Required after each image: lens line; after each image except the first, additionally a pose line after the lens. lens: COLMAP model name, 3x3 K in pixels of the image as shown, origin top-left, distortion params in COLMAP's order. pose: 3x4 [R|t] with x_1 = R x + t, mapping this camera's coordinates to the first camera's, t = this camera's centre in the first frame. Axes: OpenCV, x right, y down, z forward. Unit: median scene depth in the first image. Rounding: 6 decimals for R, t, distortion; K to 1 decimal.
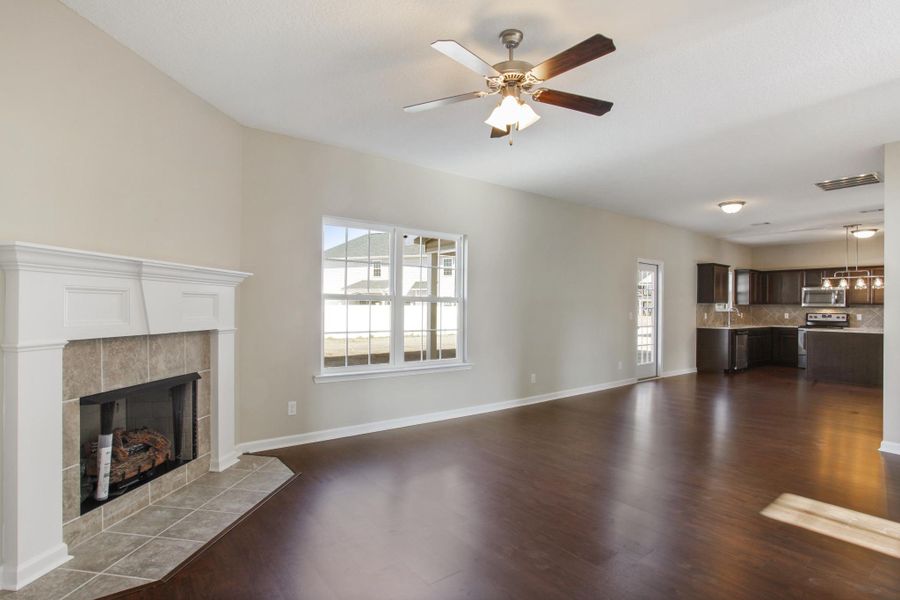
lens RADIAL K [[462.8, 0, 447.7], [0, 462.8, 304.4], [0, 0, 1]] dist [-0.015299, 0.003369]
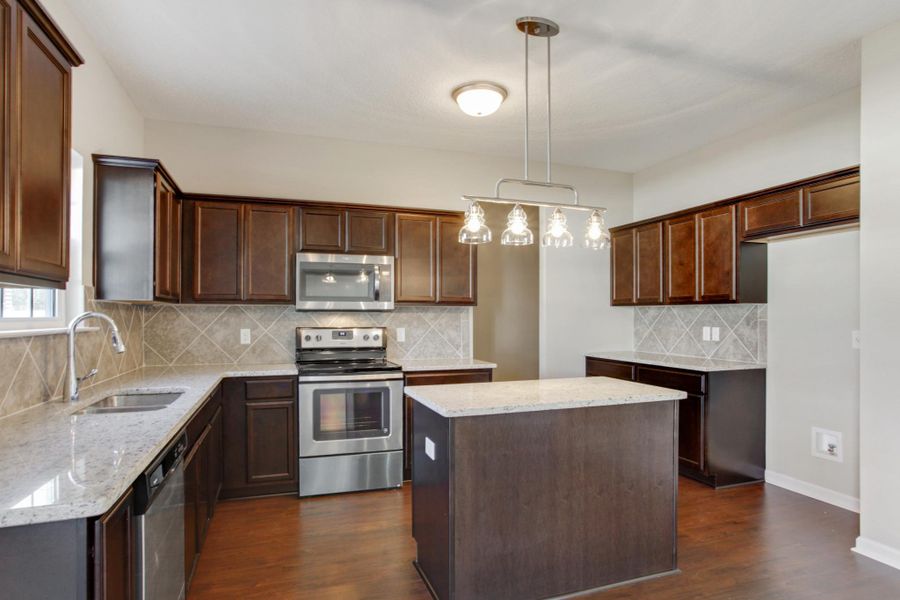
lens RADIAL K [[487.9, 0, 450.6], [0, 487.9, 316.5], [0, 0, 1]] dist [-0.037859, 0.008353]
pose [[0.335424, -0.006135, 0.942047, 0.475611], [-0.000675, 0.999977, 0.006752, 0.007719], [-0.942067, -0.002900, 0.335412, 0.782419]]
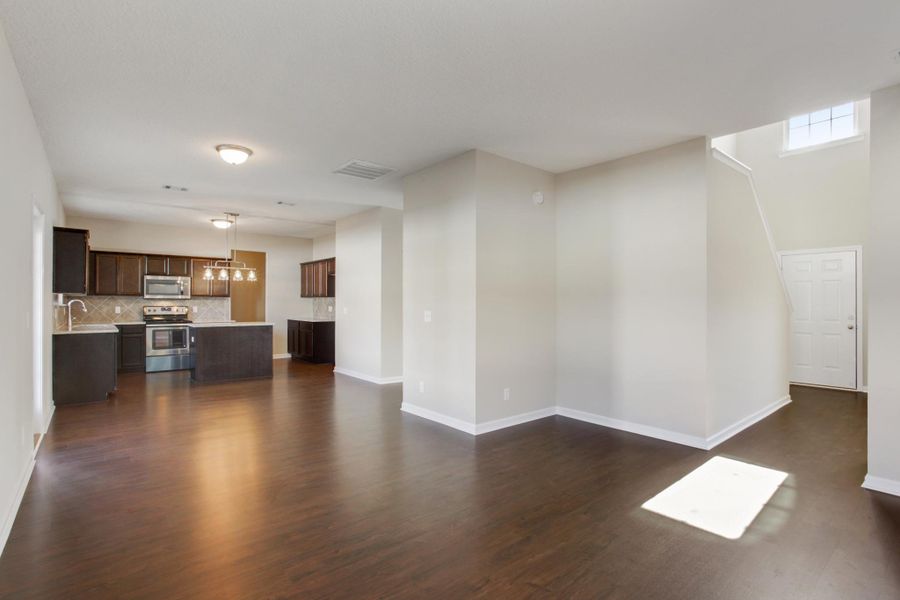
lens RADIAL K [[462.8, 0, 457.2], [0, 462.8, 302.3], [0, 0, 1]] dist [-0.015299, 0.003369]
pose [[0.008716, -0.000949, 0.999962, -0.069150], [-0.003533, 0.999993, 0.000979, 0.009216], [-0.999956, -0.003541, 0.008713, 0.424969]]
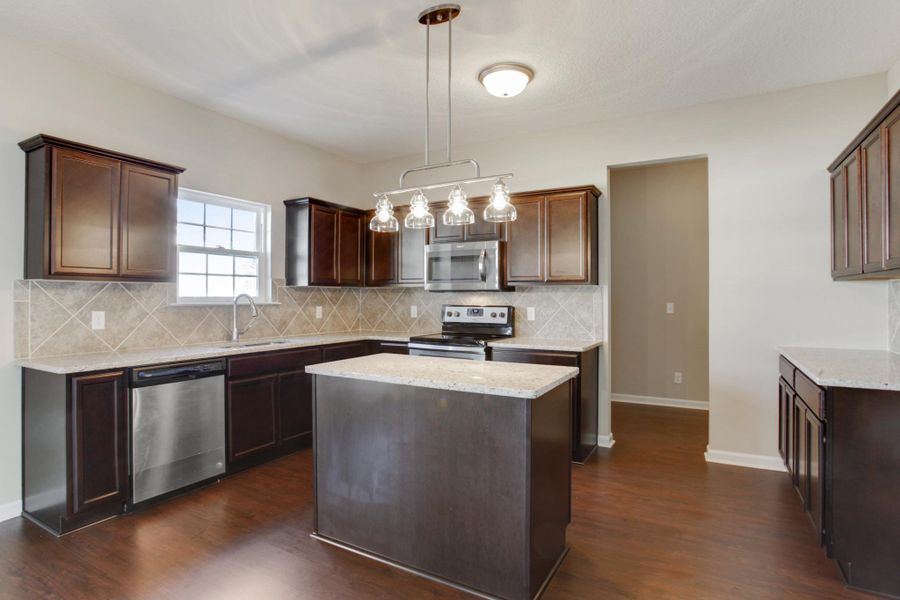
lens RADIAL K [[462.8, 0, 439.8], [0, 462.8, 287.1], [0, 0, 1]] dist [-0.015299, 0.003369]
pose [[0.933678, 0.002141, 0.358108, 0.638441], [0.004250, 0.999845, -0.017059, 0.009253], [-0.358090, 0.017450, 0.933524, 0.599284]]
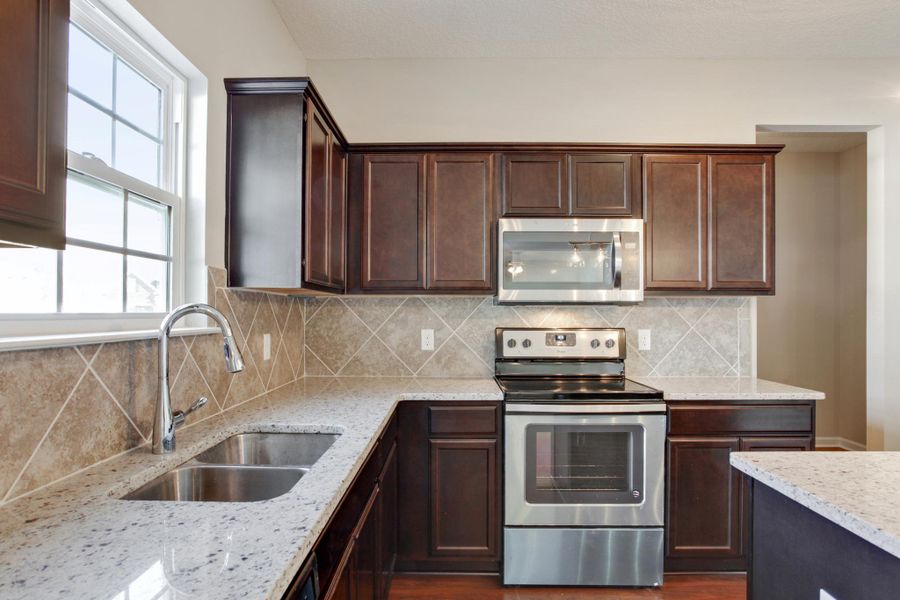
lens RADIAL K [[530.5, 0, 461.4], [0, 530.5, 303.6], [0, 0, 1]] dist [-0.024645, 0.014366]
pose [[0.621667, 0.007791, 0.783243, 0.556259], [0.000349, 0.999948, -0.010224, 0.008669], [-0.783281, 0.006629, 0.621632, 0.860109]]
